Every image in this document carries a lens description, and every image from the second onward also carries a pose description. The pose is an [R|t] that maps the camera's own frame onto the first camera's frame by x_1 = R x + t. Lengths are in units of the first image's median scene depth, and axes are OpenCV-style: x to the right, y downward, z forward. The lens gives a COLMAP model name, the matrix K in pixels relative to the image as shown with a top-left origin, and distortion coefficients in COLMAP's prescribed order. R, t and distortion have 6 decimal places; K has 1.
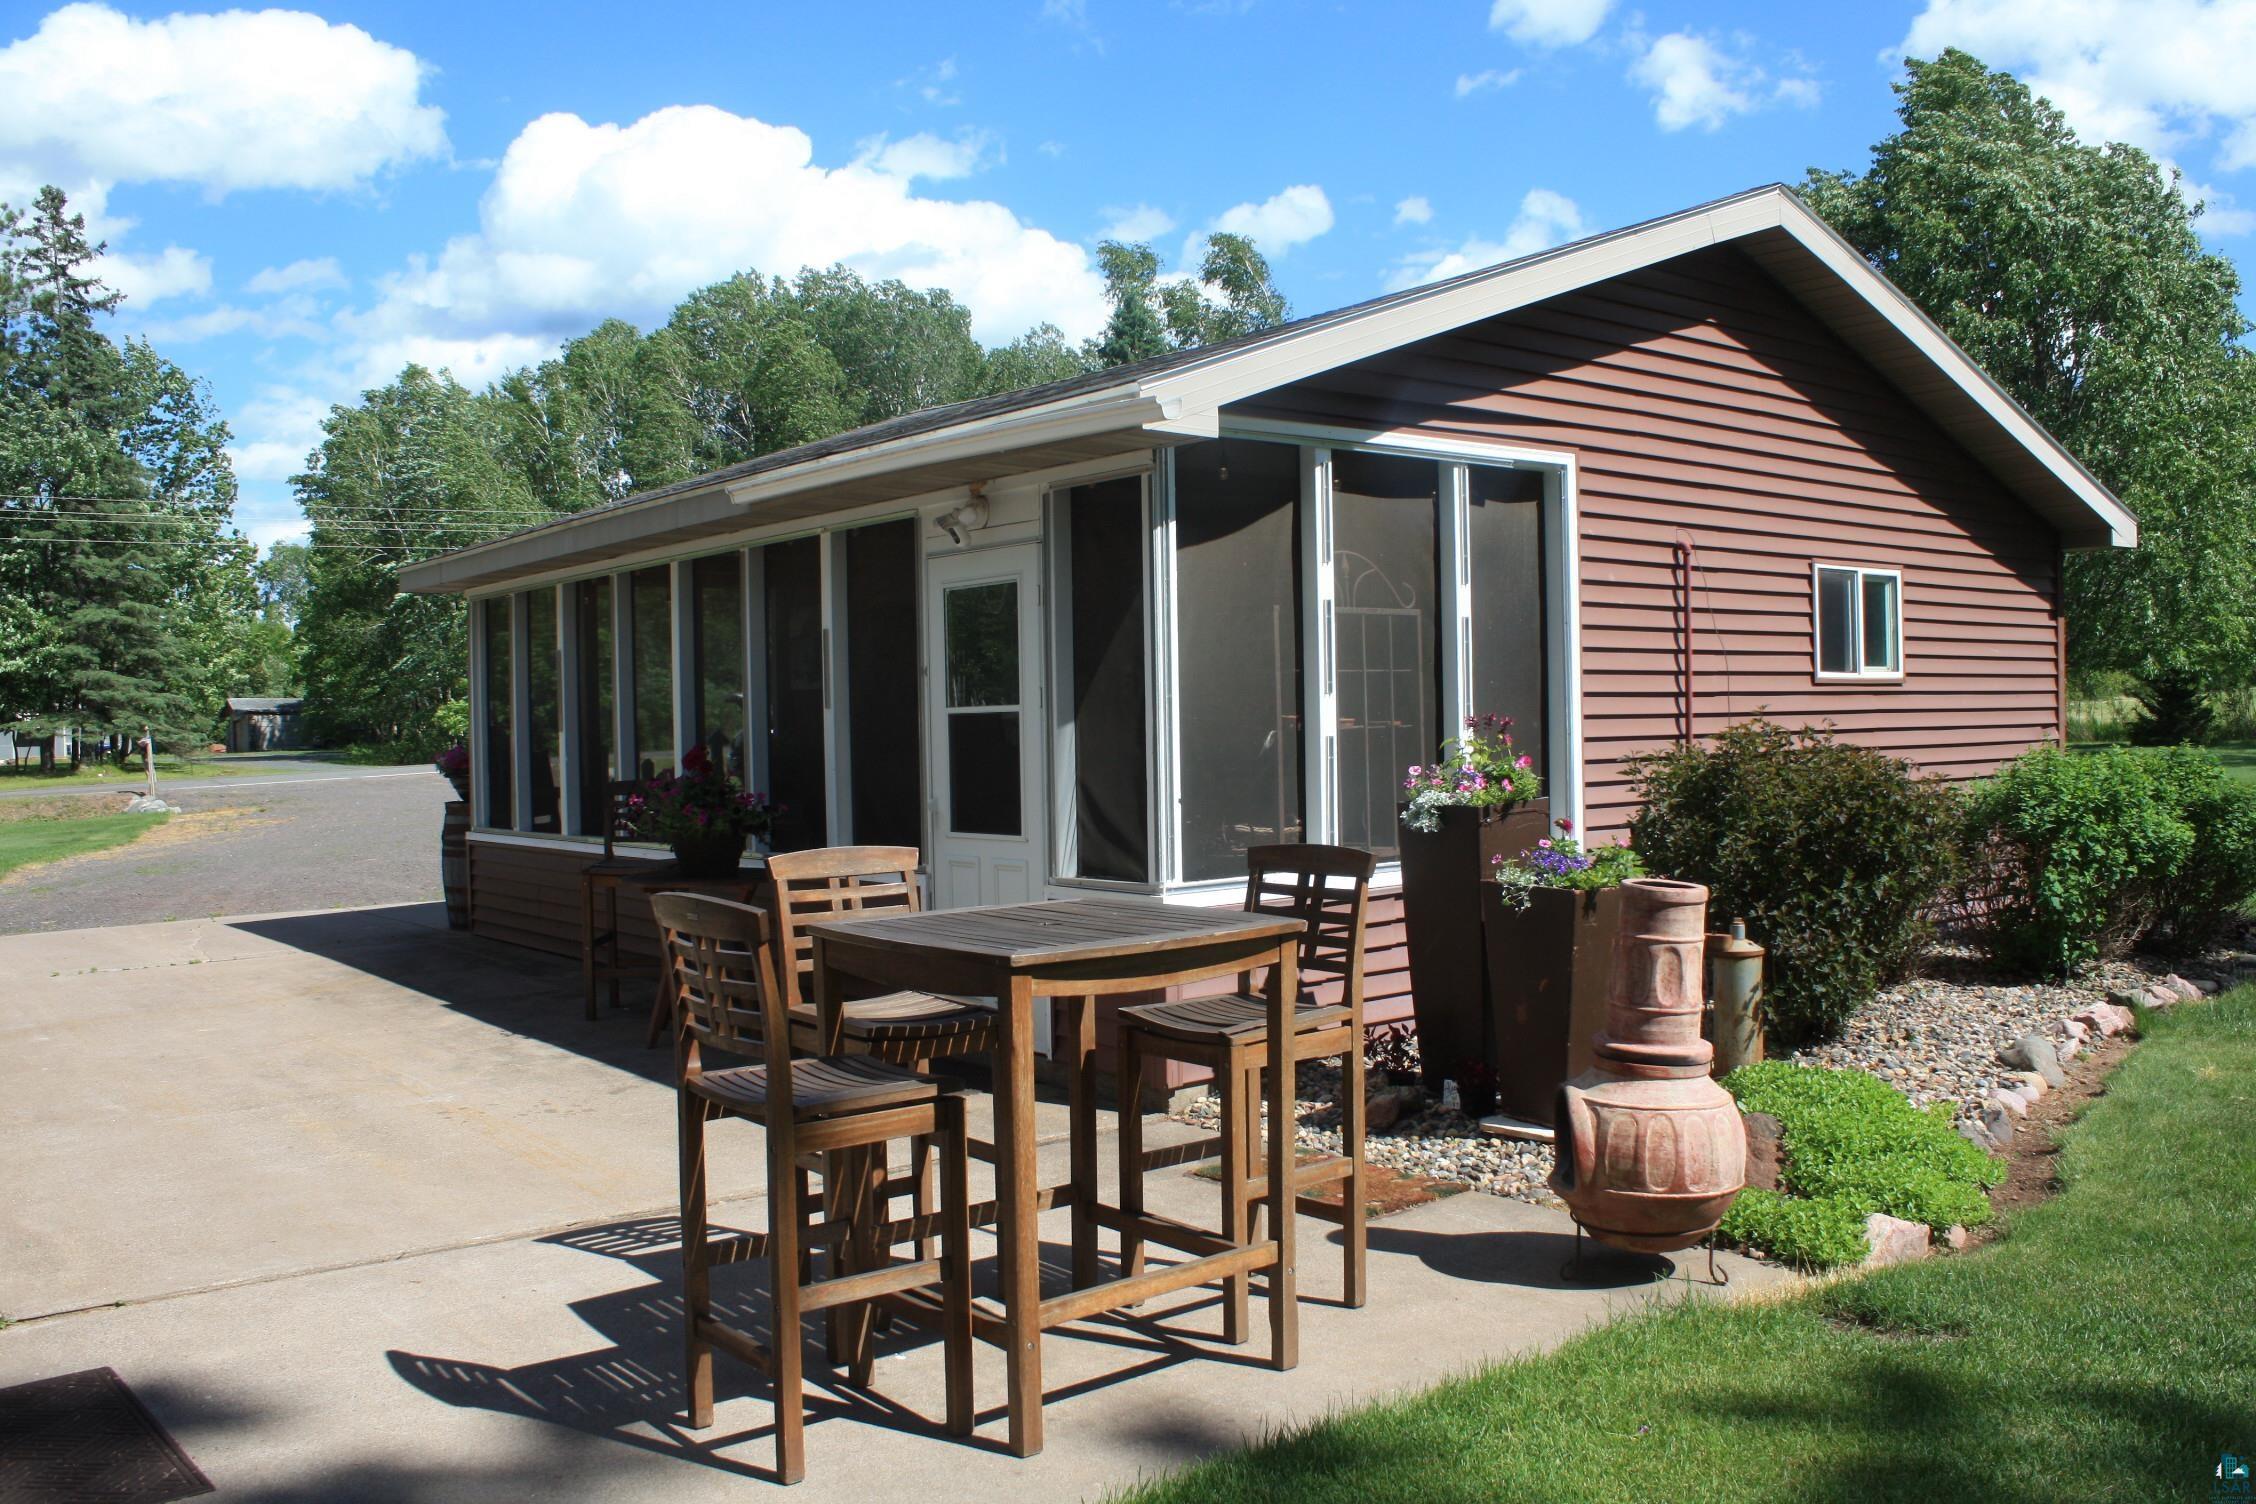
lens RADIAL K [[1889.9, 0, 1124.9], [0, 1889.9, 743.9], [0, 0, 1]] dist [-0.168833, 0.143580]
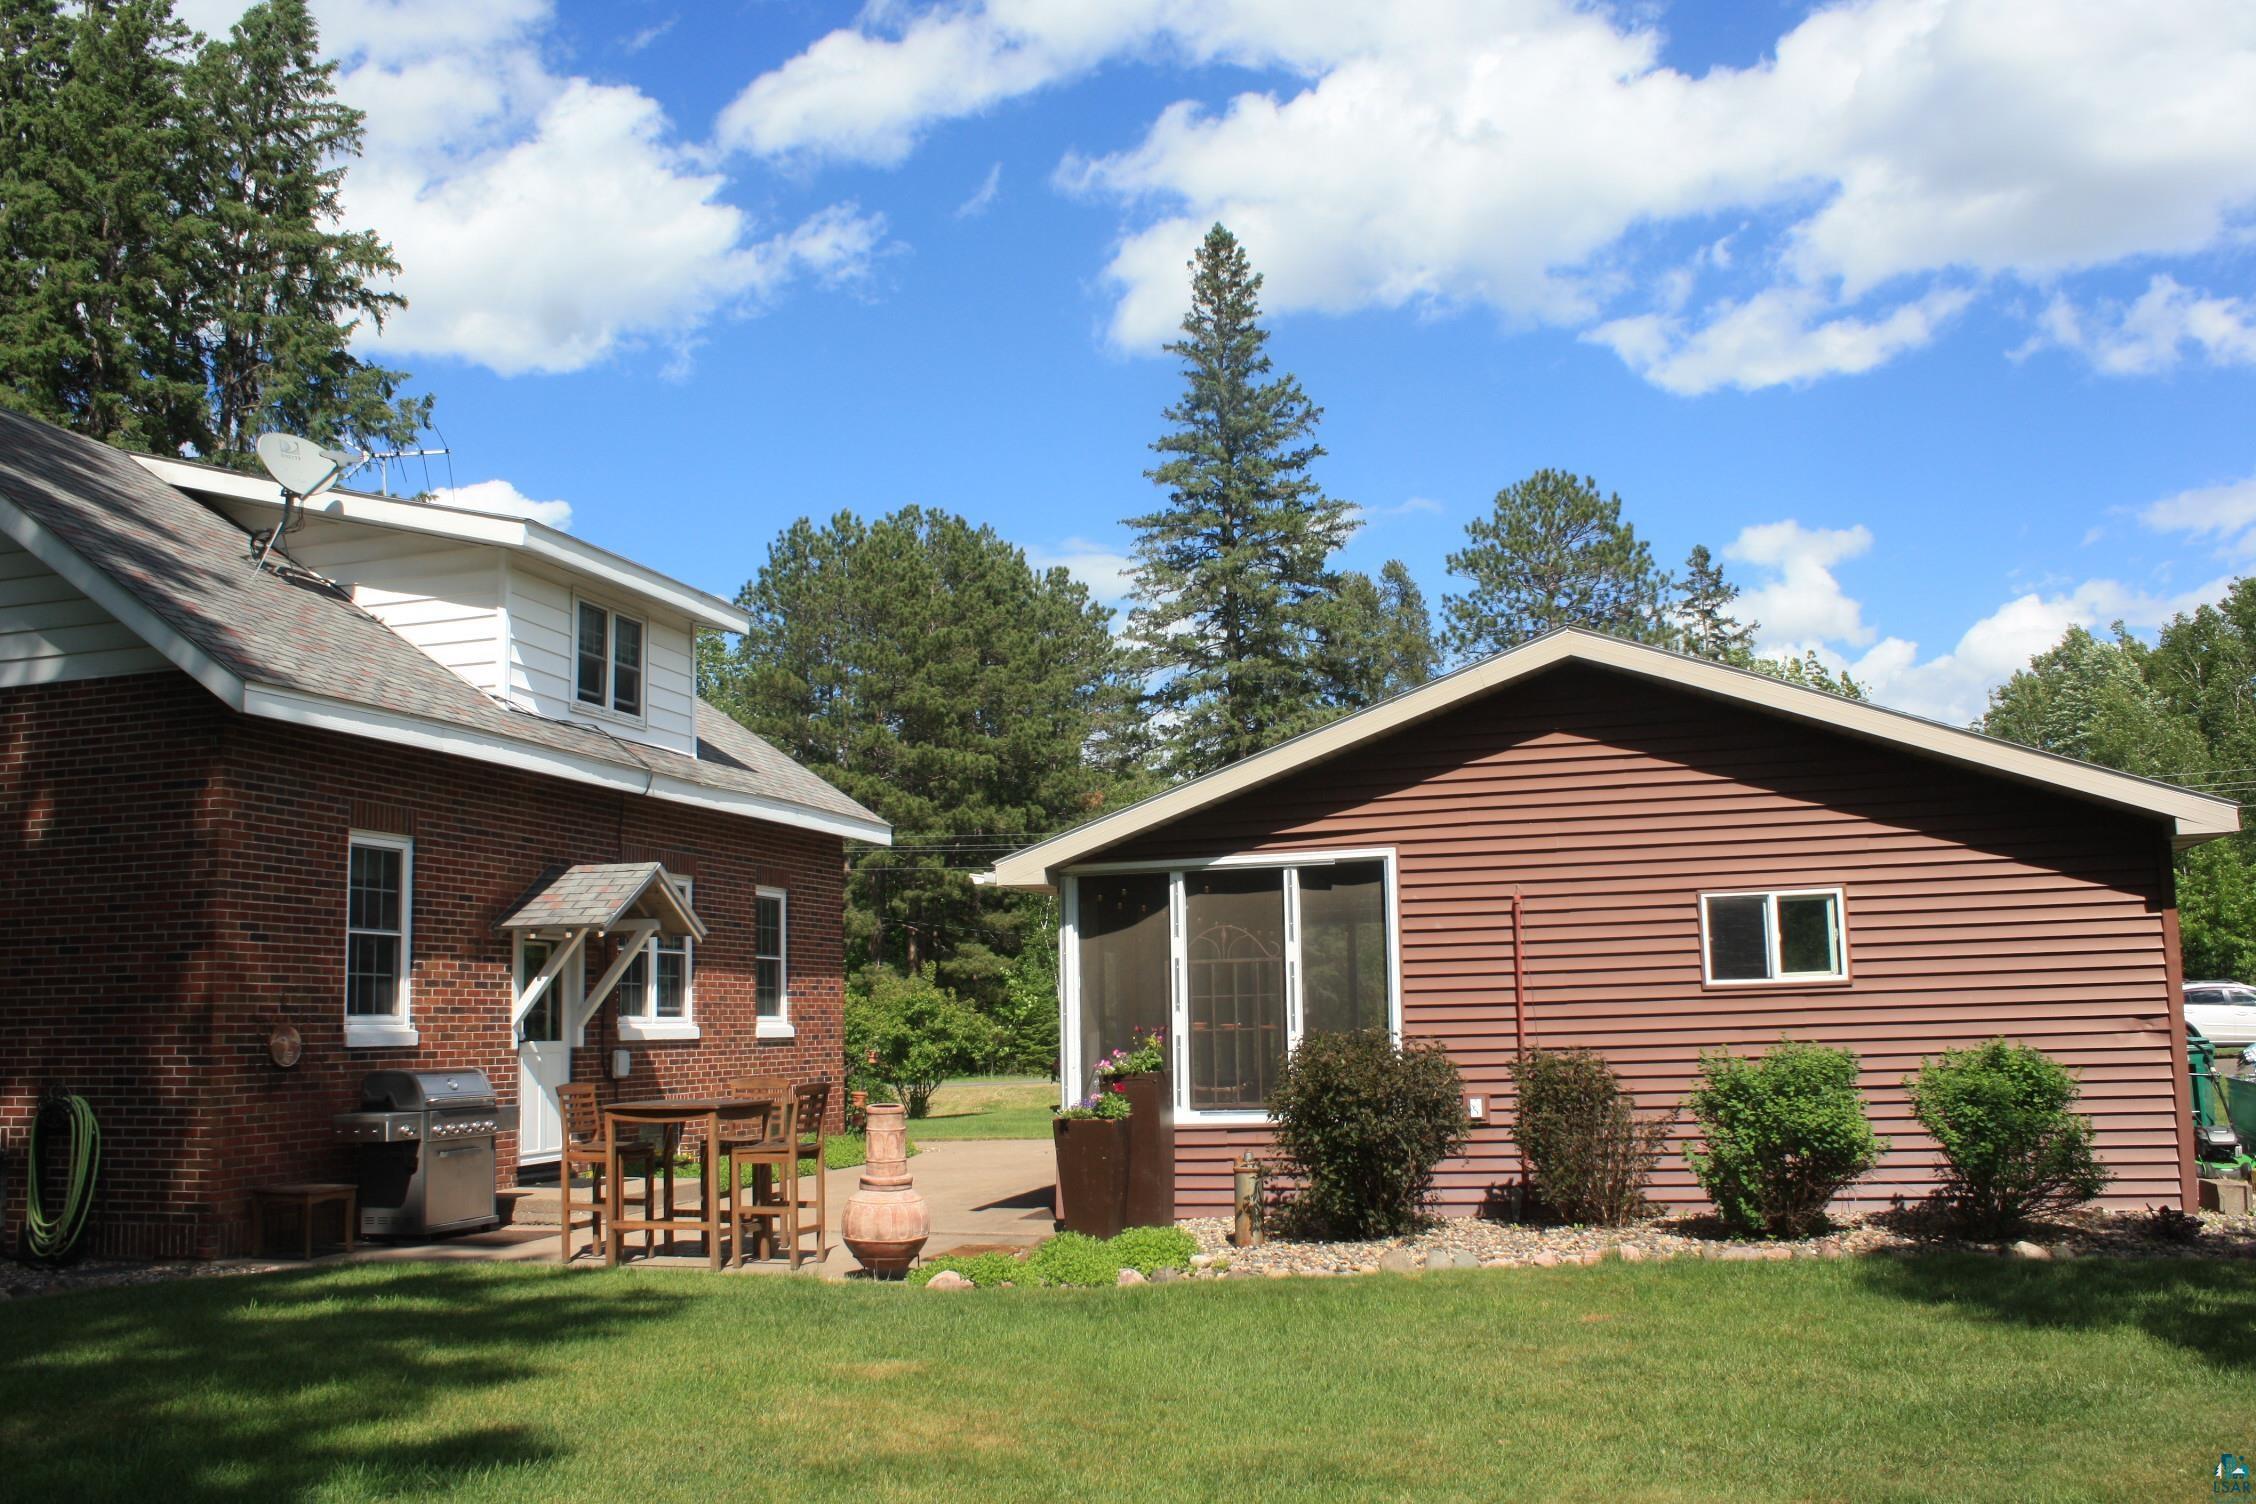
lens RADIAL K [[1889.9, 0, 1147.9], [0, 1889.9, 758.8], [0, 0, 1]] dist [-0.168833, 0.143580]
pose [[0.573924, -0.107116, -0.811873, 1.195886], [0.000011, 0.991409, -0.130796, -0.023012], [0.818909, 0.075058, 0.568995, -0.037001]]
